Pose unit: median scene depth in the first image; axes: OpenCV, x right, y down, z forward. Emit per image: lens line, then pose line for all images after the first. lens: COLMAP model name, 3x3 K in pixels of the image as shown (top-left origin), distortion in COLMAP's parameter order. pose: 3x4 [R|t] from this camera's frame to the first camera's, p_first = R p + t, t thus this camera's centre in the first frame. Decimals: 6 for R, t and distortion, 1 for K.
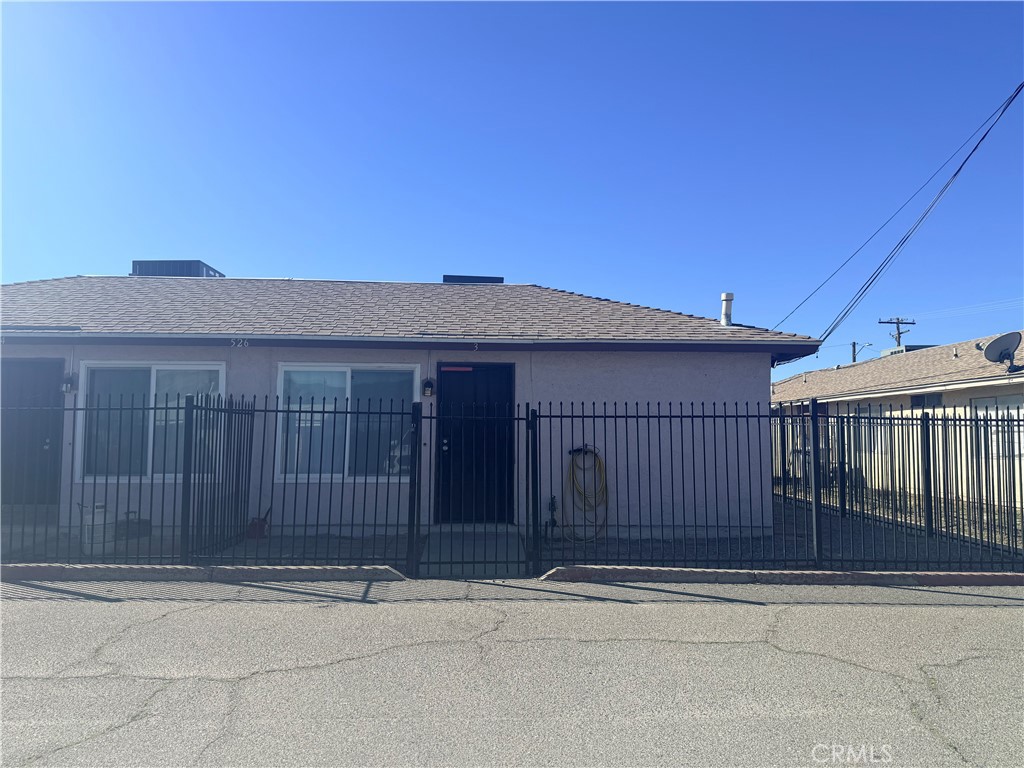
lens RADIAL K [[718.1, 0, 515.3], [0, 718.1, 386.4], [0, 0, 1]] dist [0.014182, -0.019537]
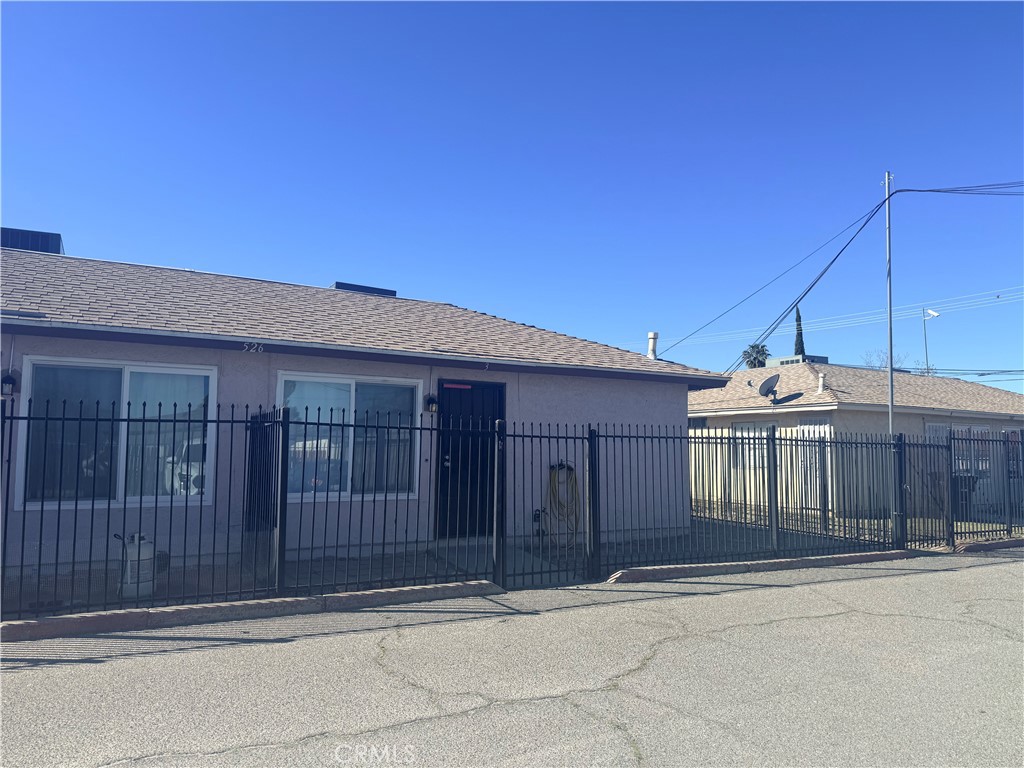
lens RADIAL K [[718.1, 0, 511.8], [0, 718.1, 385.8], [0, 0, 1]] dist [0.014182, -0.019537]
pose [[0.889393, 0.045333, 0.454891, -0.479299], [-0.038718, 0.998965, -0.023853, -0.003830], [-0.455501, 0.003602, 0.890228, 0.054090]]
